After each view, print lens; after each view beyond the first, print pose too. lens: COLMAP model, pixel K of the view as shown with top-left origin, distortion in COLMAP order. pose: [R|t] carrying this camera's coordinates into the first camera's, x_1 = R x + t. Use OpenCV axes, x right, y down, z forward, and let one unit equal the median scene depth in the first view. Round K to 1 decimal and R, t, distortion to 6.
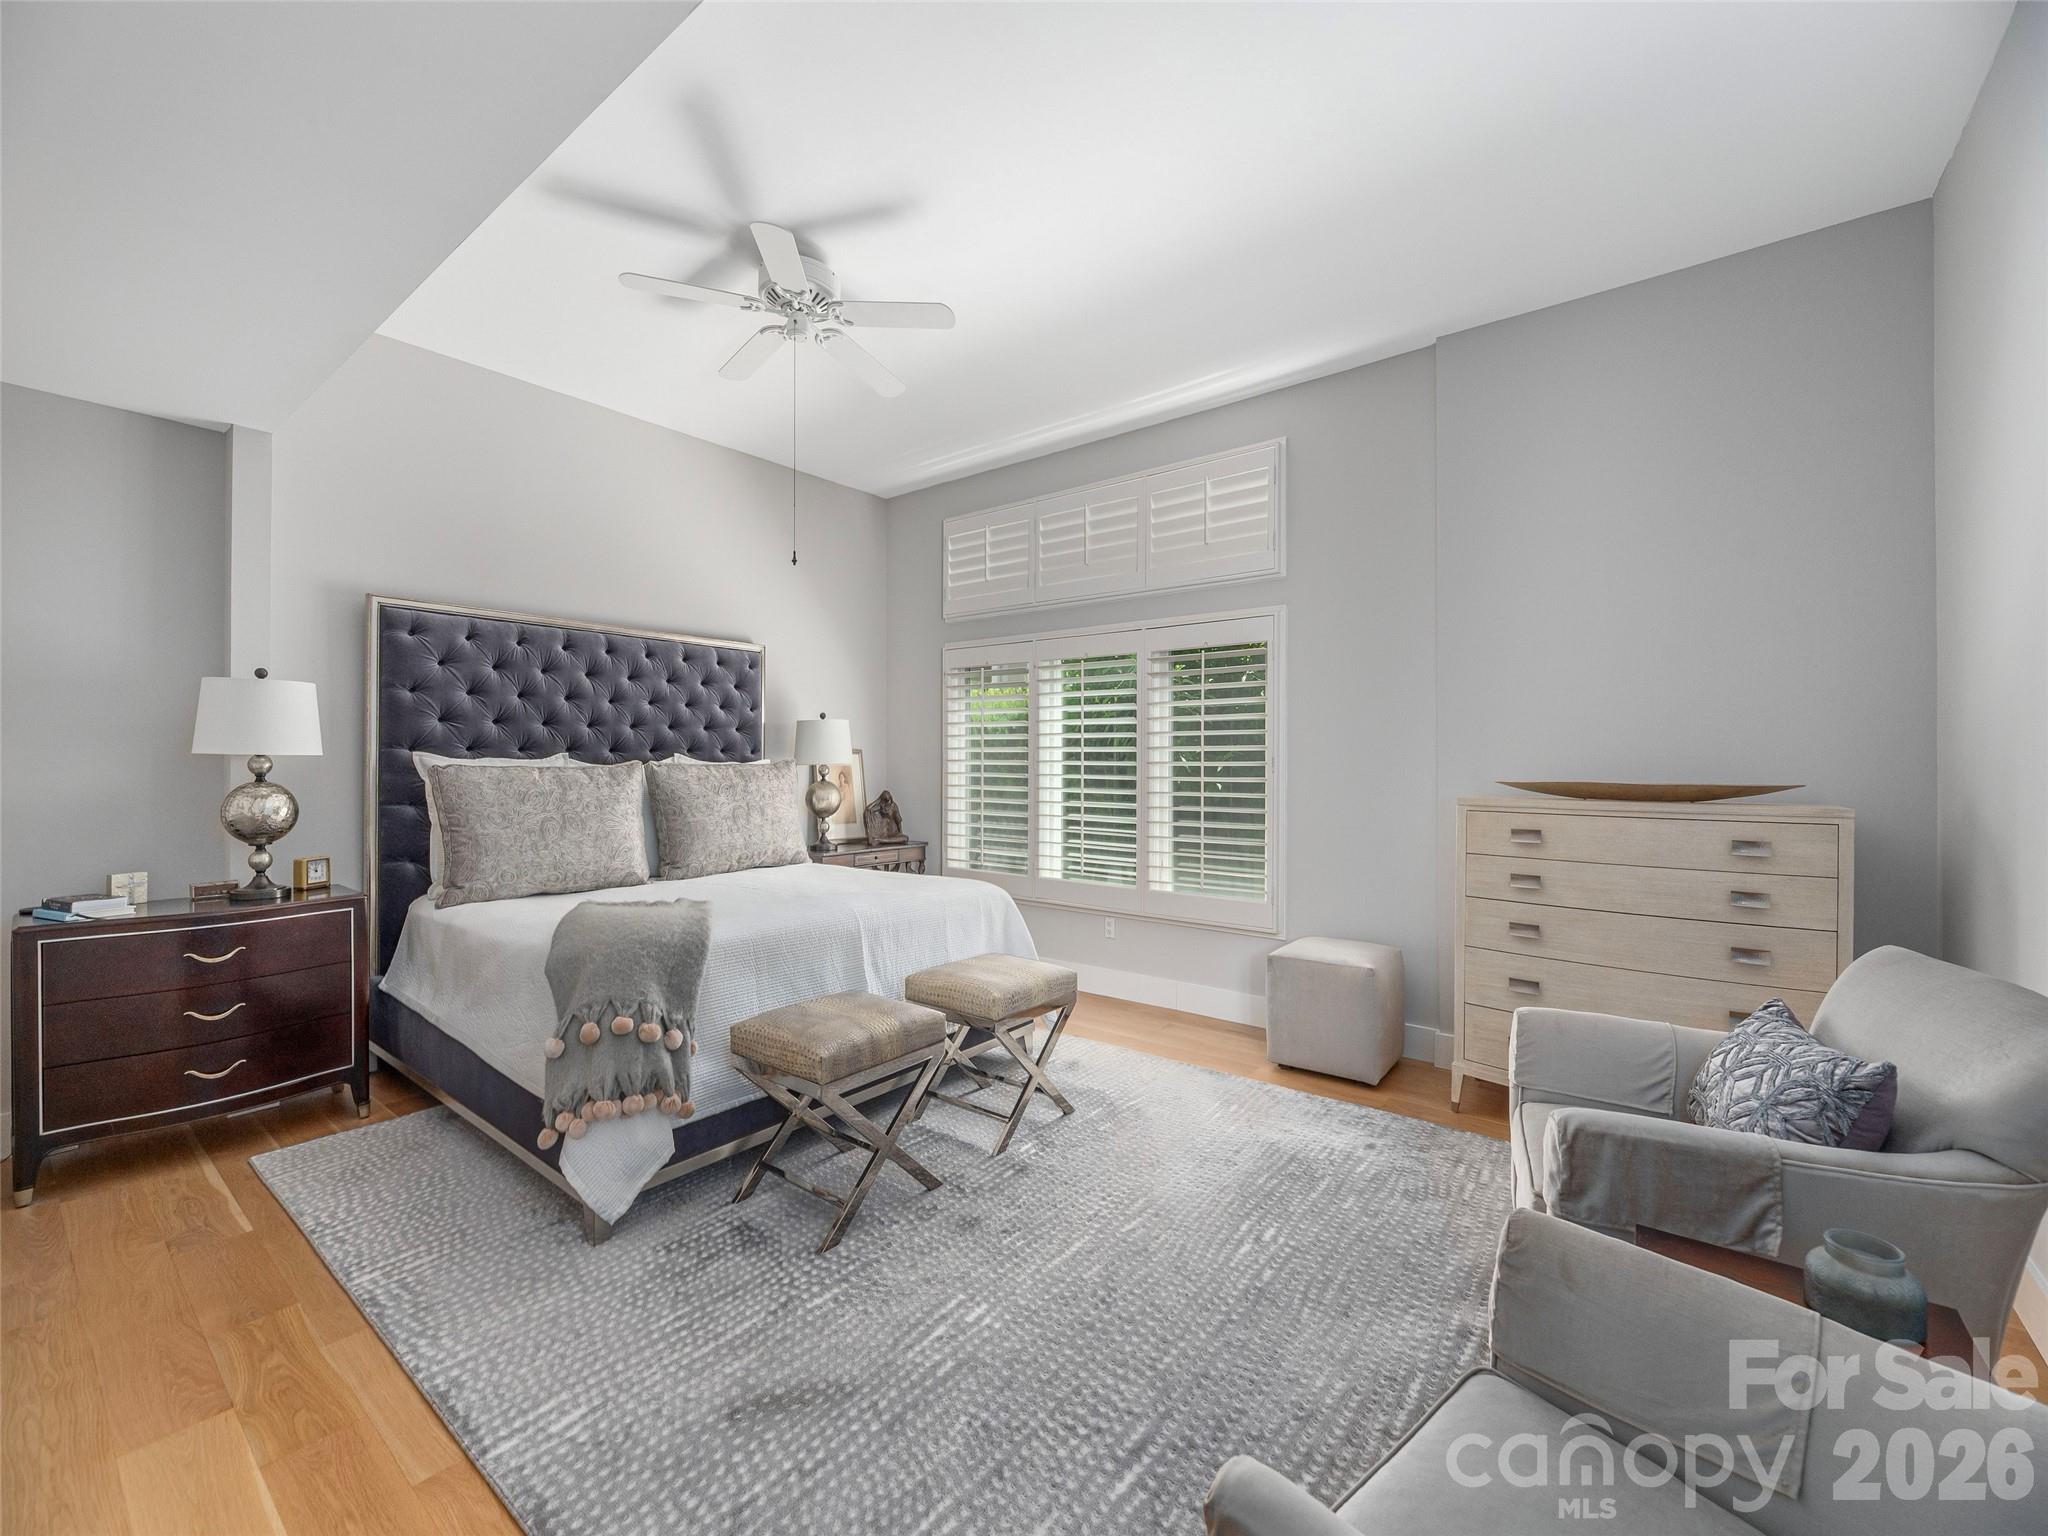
lens RADIAL K [[835.5, 0, 1024.0], [0, 835.5, 768.0], [0, 0, 1]] dist [0.002345, -0.000052]
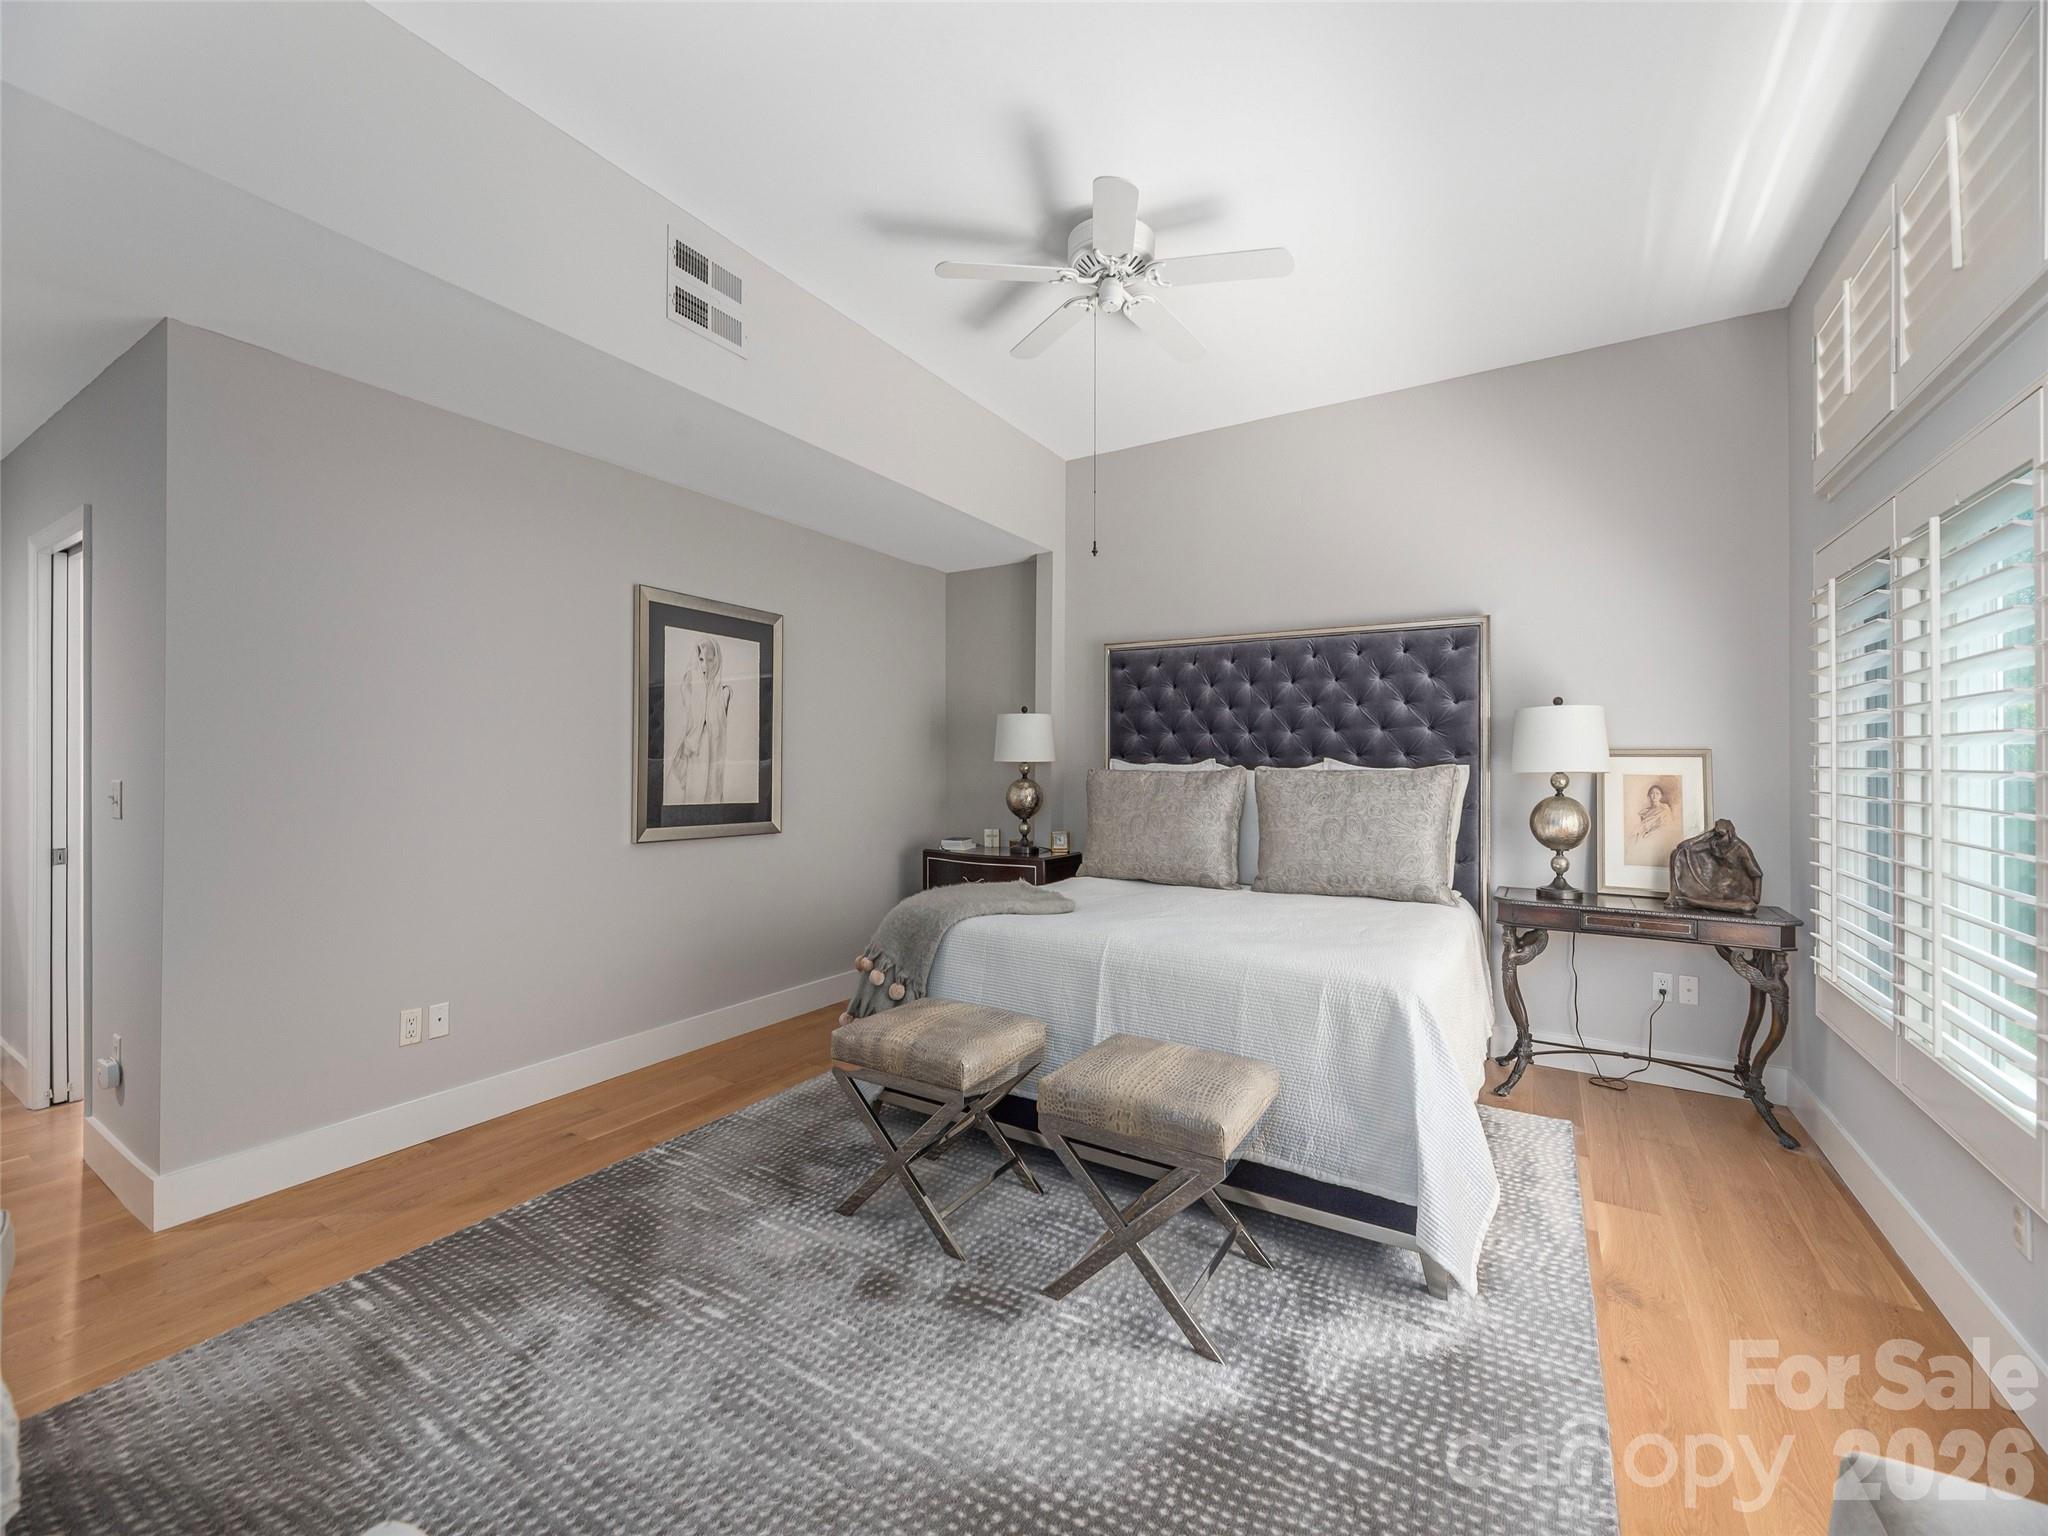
lens RADIAL K [[835.5, 0, 1024.0], [0, 835.5, 768.0], [0, 0, 1]] dist [0.002345, -0.000052]
pose [[0.113627, -0.004507, -0.993513, 0.508235], [-0.017360, 0.999828, -0.006521, 0.005437], [0.993372, 0.017989, 0.113529, 0.650479]]
